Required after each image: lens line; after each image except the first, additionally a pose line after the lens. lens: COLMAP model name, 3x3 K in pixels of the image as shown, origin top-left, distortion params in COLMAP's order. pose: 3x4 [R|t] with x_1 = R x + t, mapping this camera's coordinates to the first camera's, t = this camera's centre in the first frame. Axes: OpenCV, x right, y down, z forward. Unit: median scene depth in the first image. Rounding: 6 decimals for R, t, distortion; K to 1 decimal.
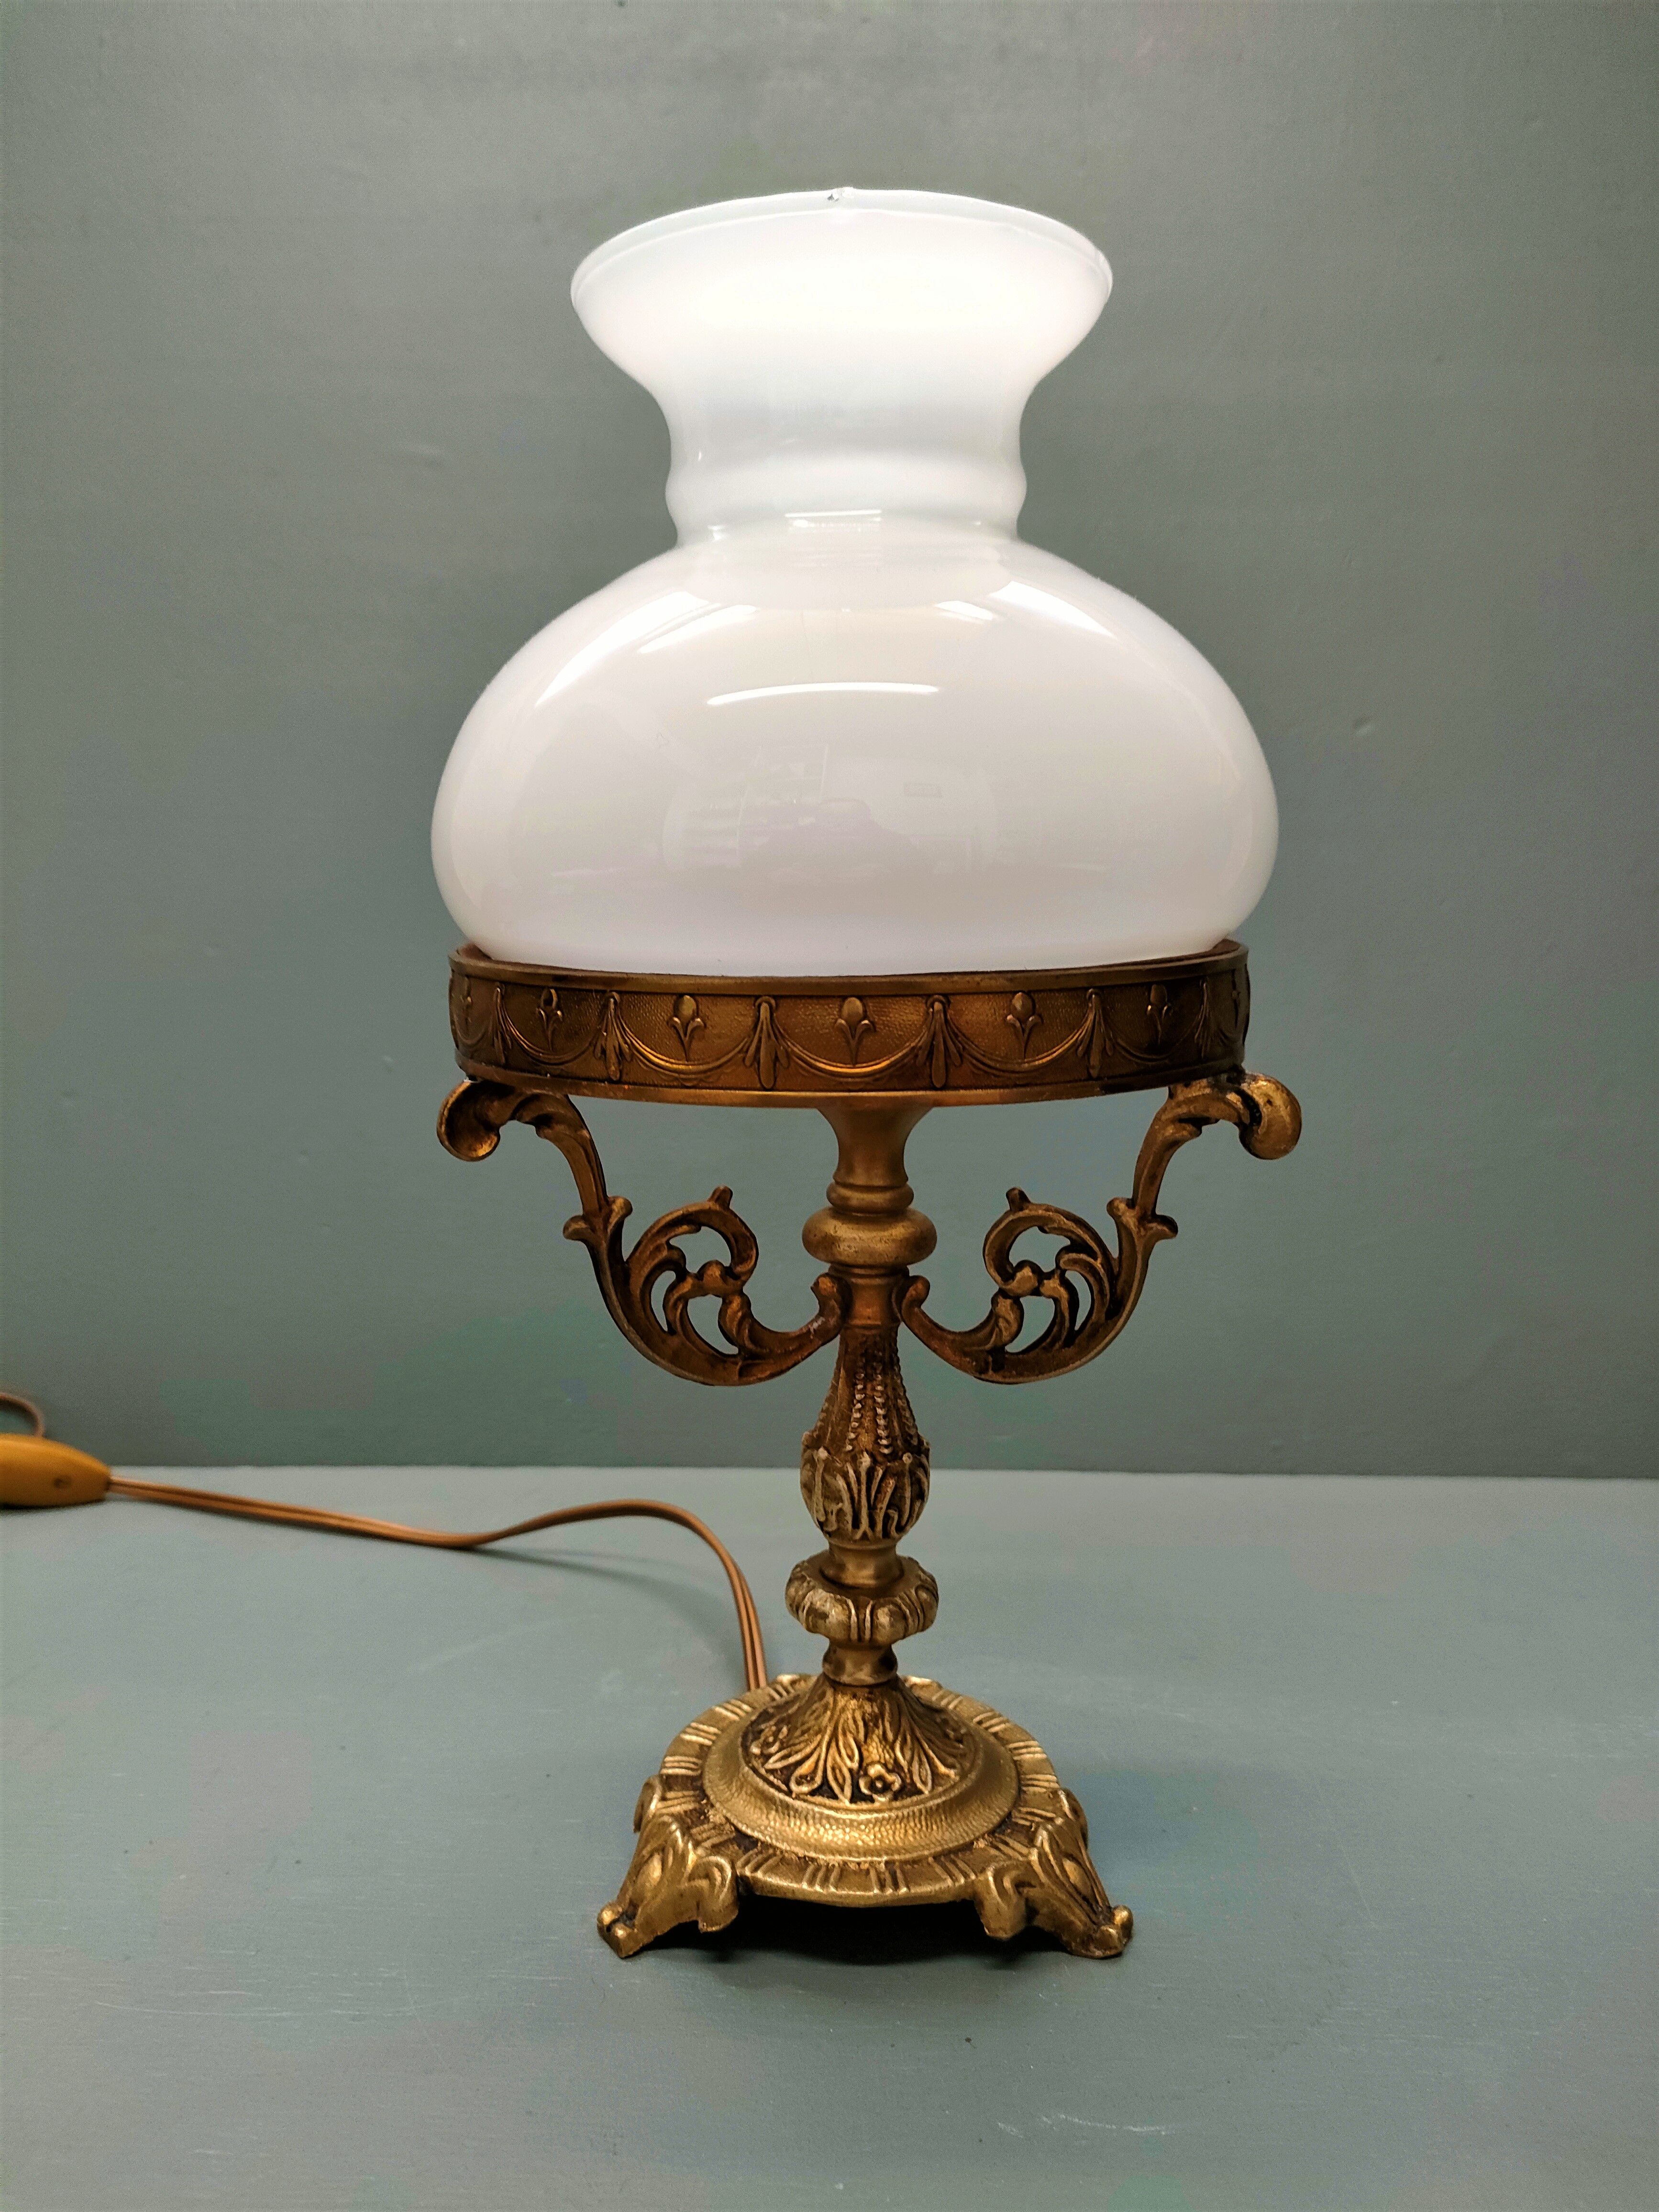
lens RADIAL K [[1709.7, 0, 829.5], [0, 1709.7, 1106.0], [0, 0, 1]] dist [0.045489, -0.004464]
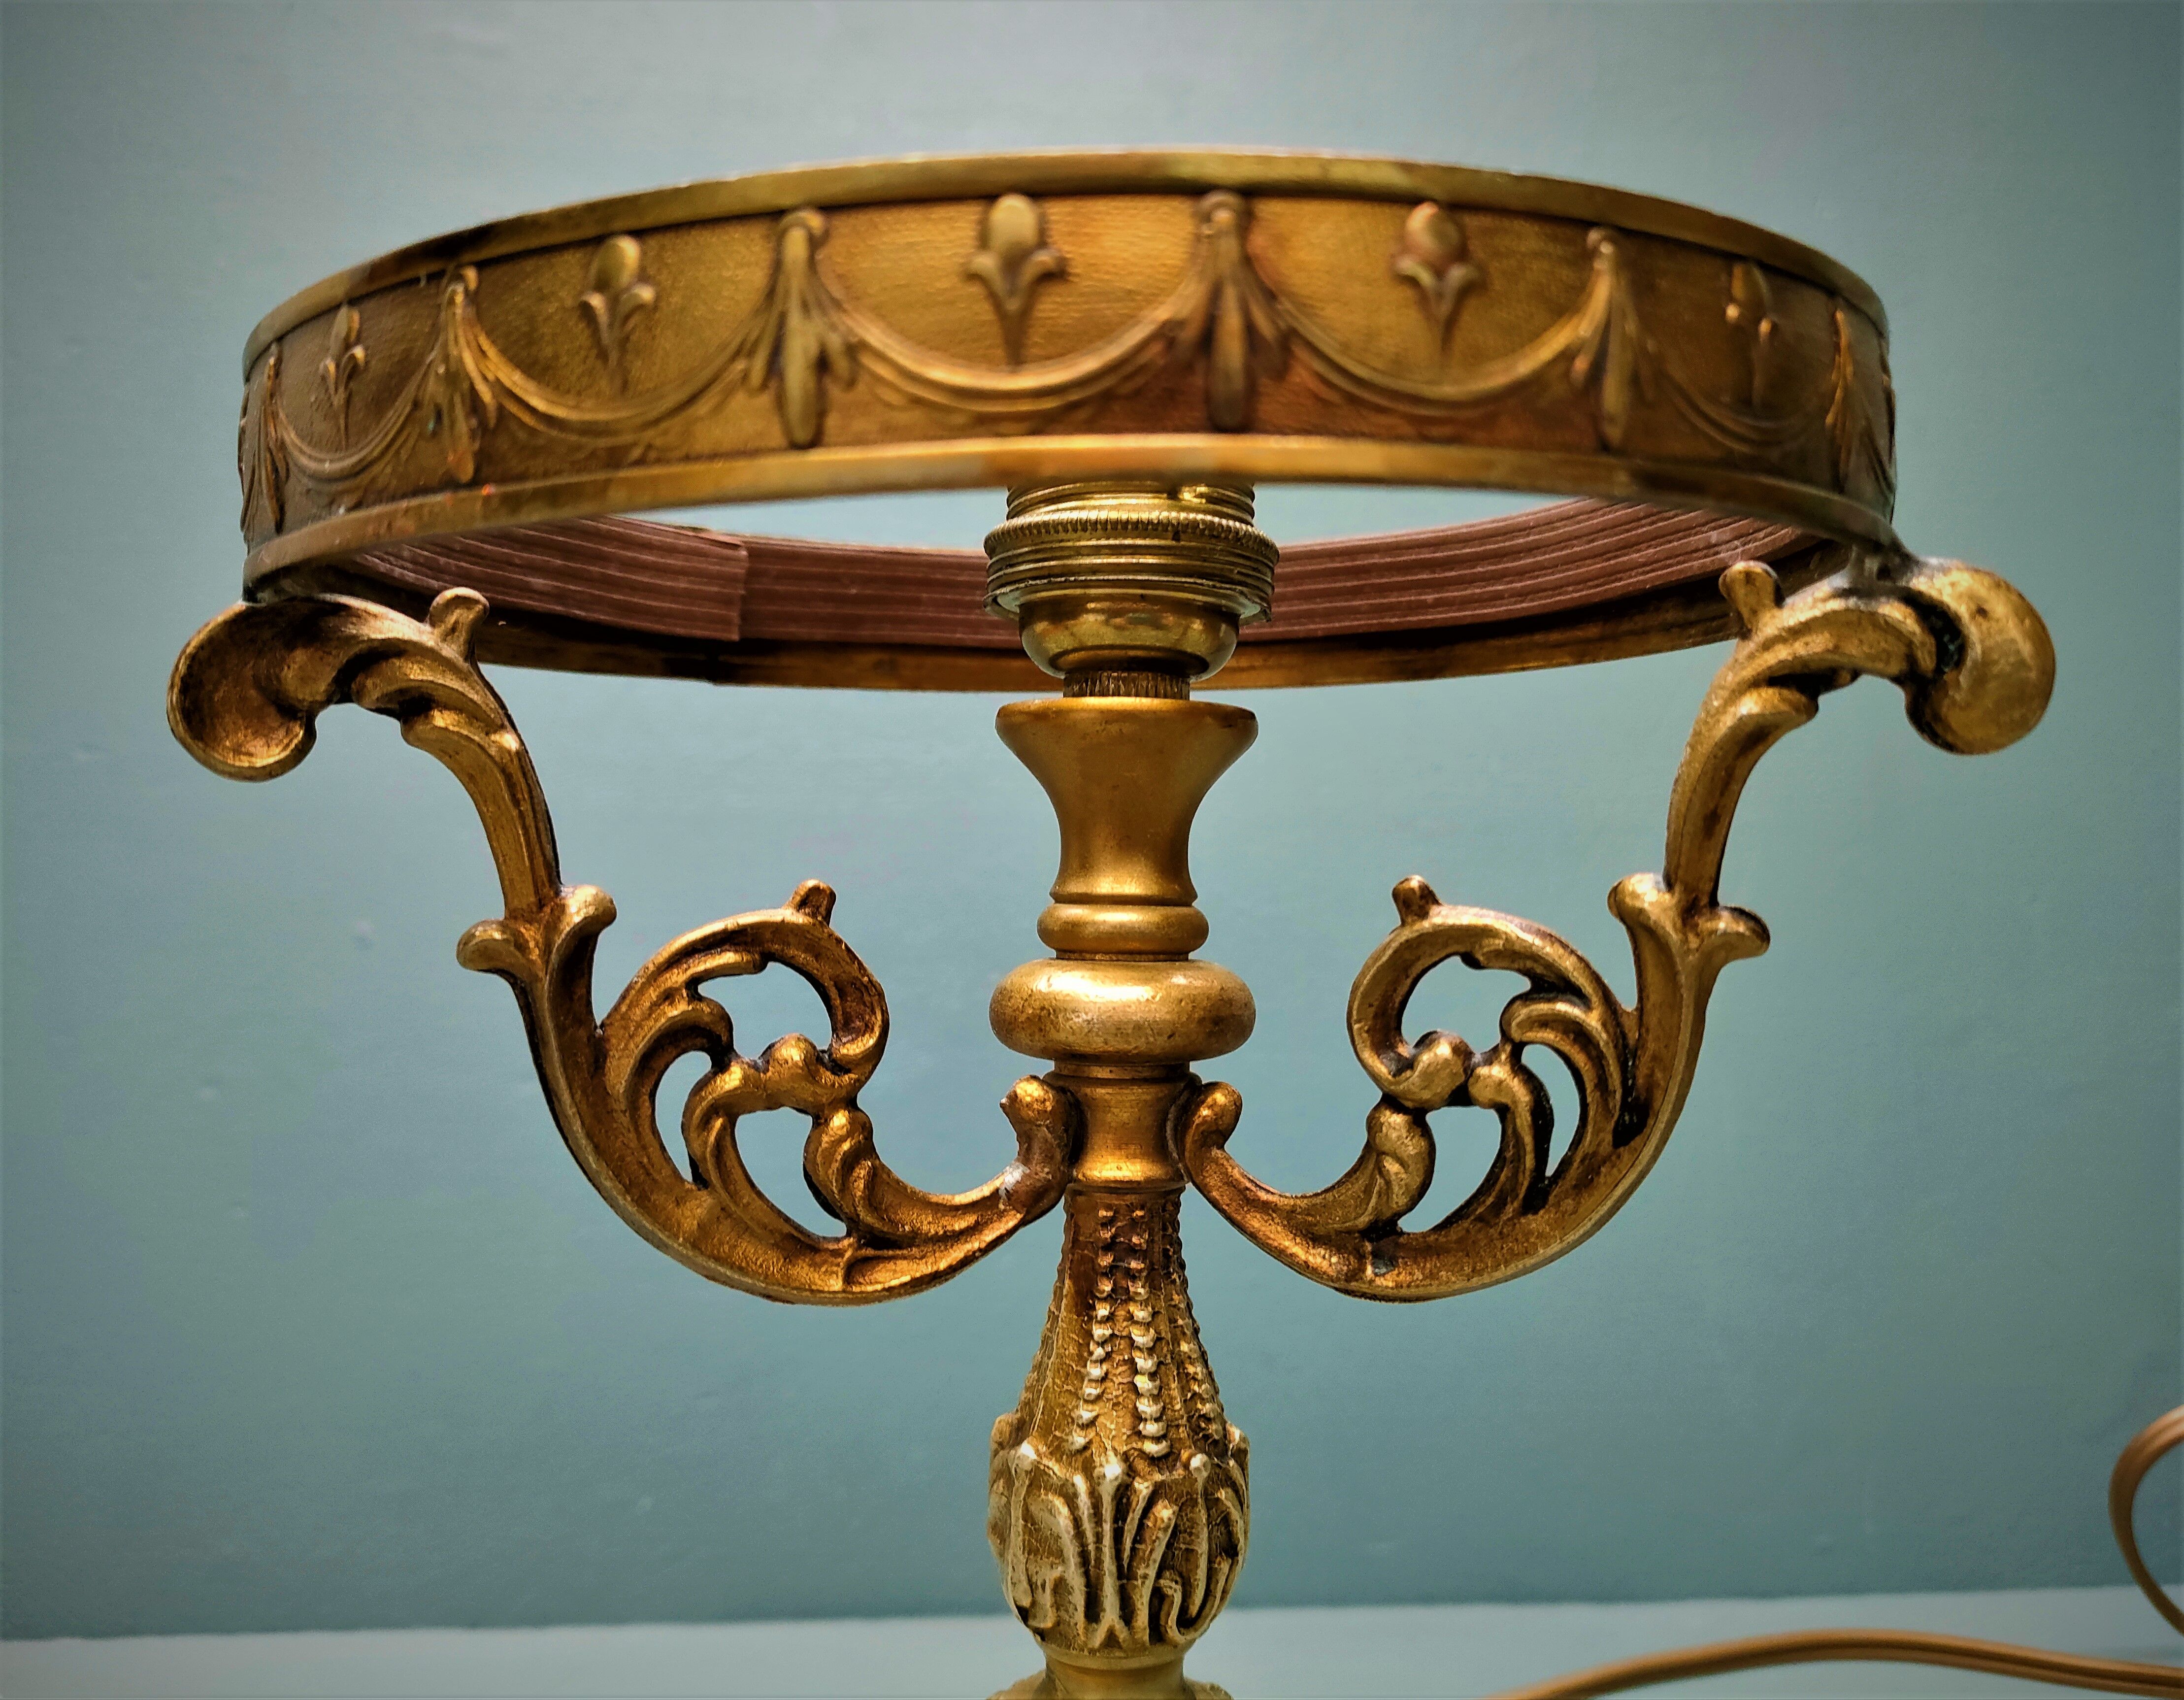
lens RADIAL K [[1751.5, 0, 1131.8], [0, 1751.5, 849.5], [0, 0, 1]] dist [0.022568, -0.000377]
pose [[0.999710, -0.006467, -0.023185, 0.039955], [0.002219, 0.983889, -0.178765, 0.126702], [0.023967, 0.178662, 0.983619, 0.496695]]
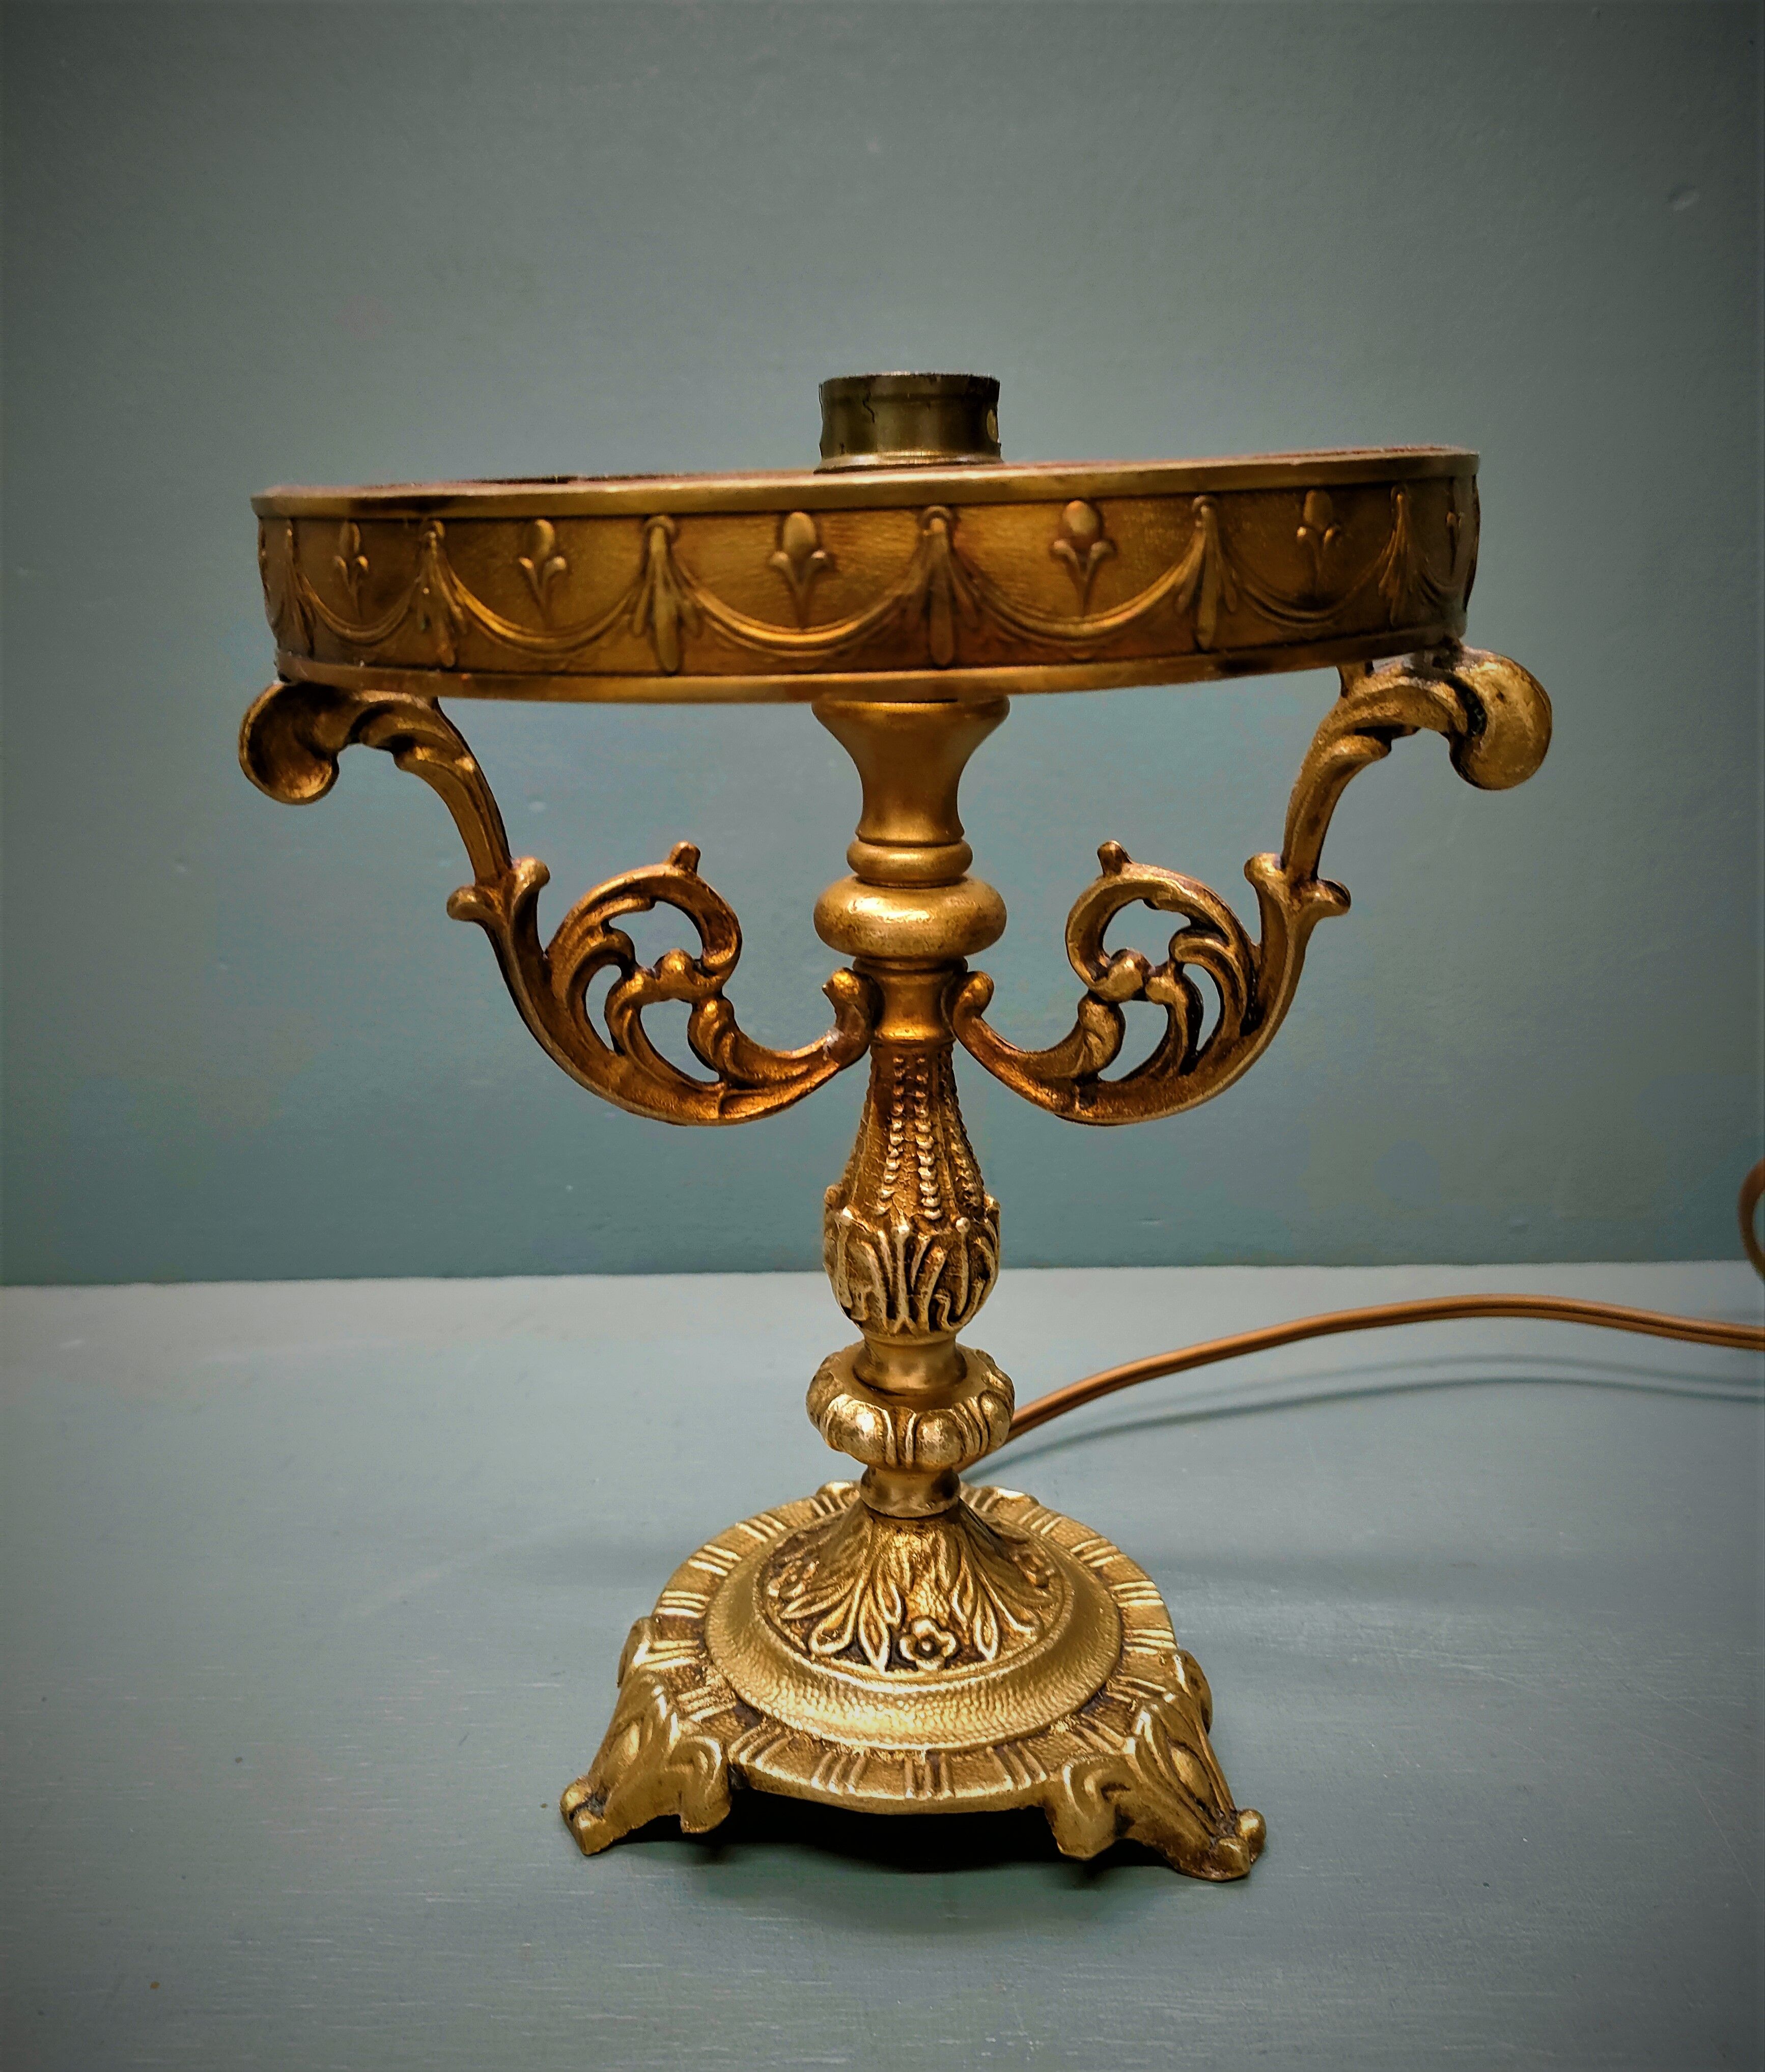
lens RADIAL K [[1811.4, 0, 886.8], [0, 1811.4, 1084.0], [0, 0, 1]] dist [-0.008386, 0.219393]
pose [[0.996325, 0.004926, -0.085513, 0.080461], [0.008763, 0.987245, 0.158967, 0.027331], [0.085206, -0.159132, 0.983574, 0.269094]]
